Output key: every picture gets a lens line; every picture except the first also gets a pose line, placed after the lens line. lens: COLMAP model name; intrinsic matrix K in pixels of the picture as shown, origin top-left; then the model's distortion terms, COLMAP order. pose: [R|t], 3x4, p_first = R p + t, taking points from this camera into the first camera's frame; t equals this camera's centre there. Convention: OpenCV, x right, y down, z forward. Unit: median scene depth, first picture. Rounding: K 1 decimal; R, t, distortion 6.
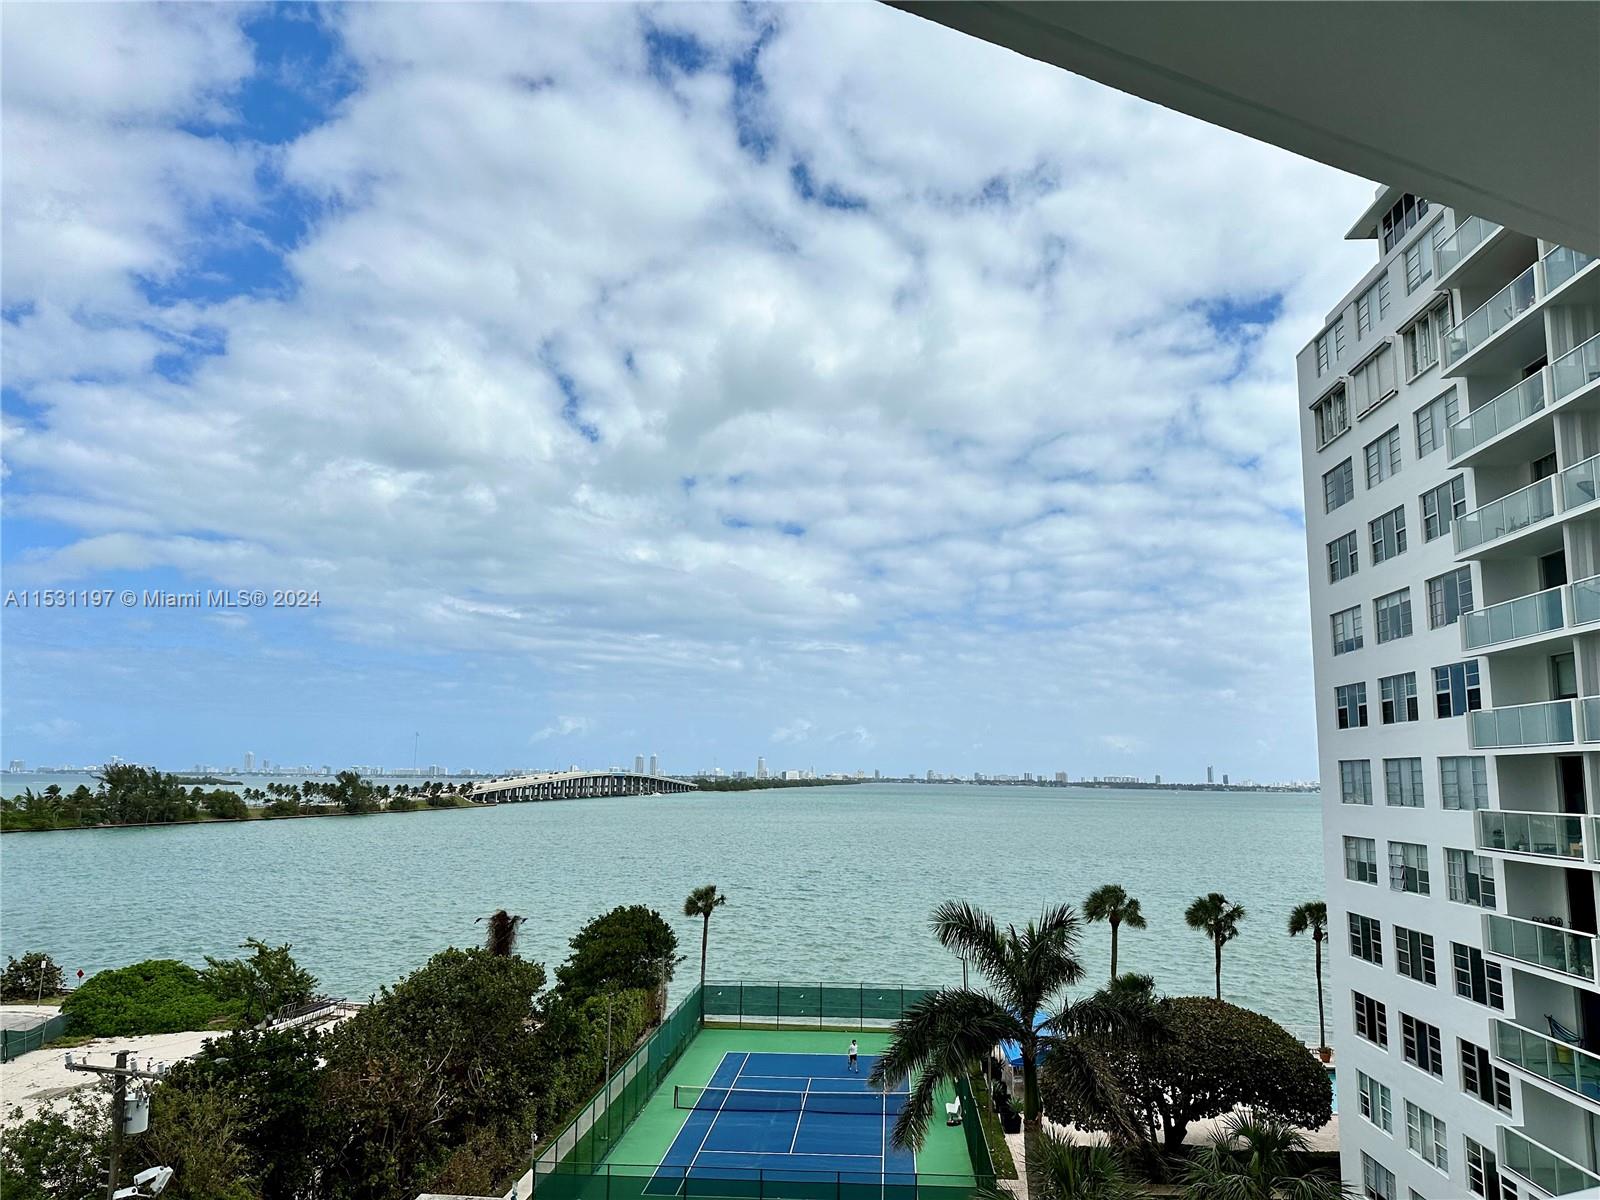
lens RADIAL K [[1191.1, 0, 800.0], [0, 1191.1, 600.0], [0, 0, 1]] dist [0.046866, 0.001112]
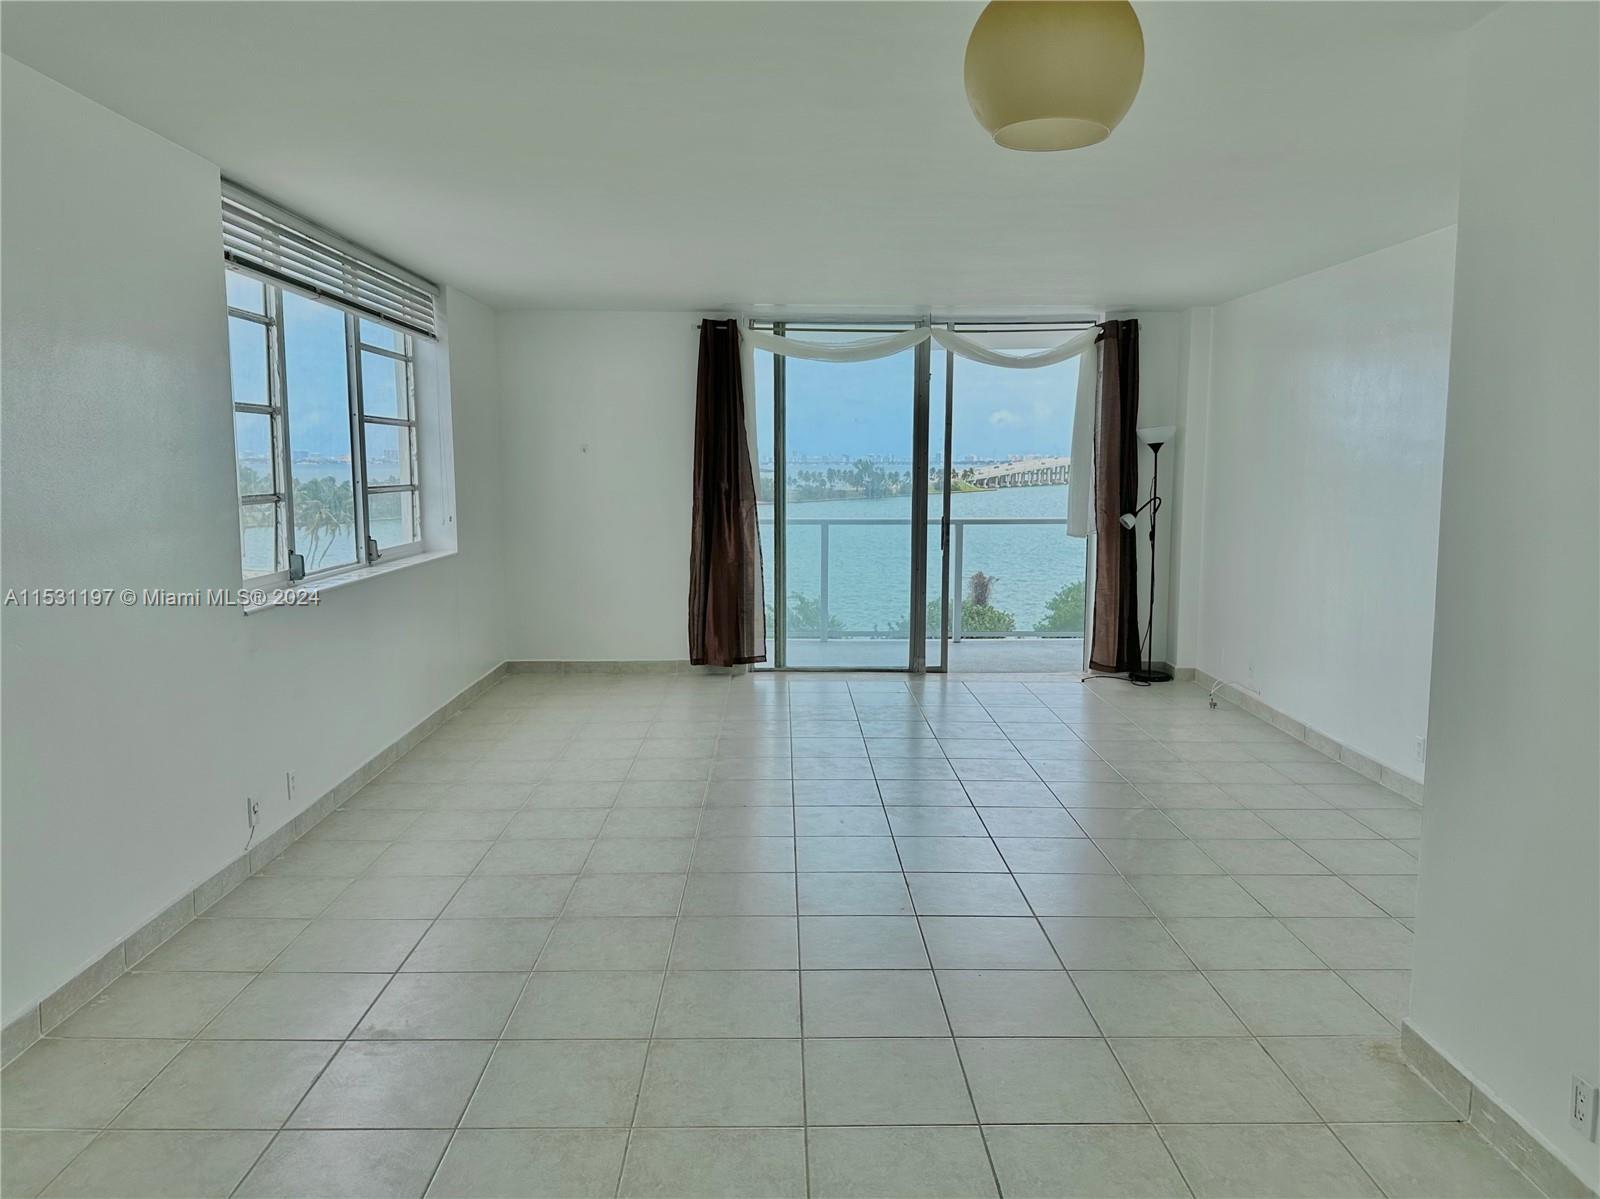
lens RADIAL K [[1191.1, 0, 800.0], [0, 1191.1, 599.5], [0, 0, 1]] dist [0.046866, 0.001112]
pose [[0.917010, 0.032761, -0.397518, 0.064910], [0.071047, 0.967268, 0.243609, -0.020197], [0.392487, -0.251634, 0.884666, -0.143605]]
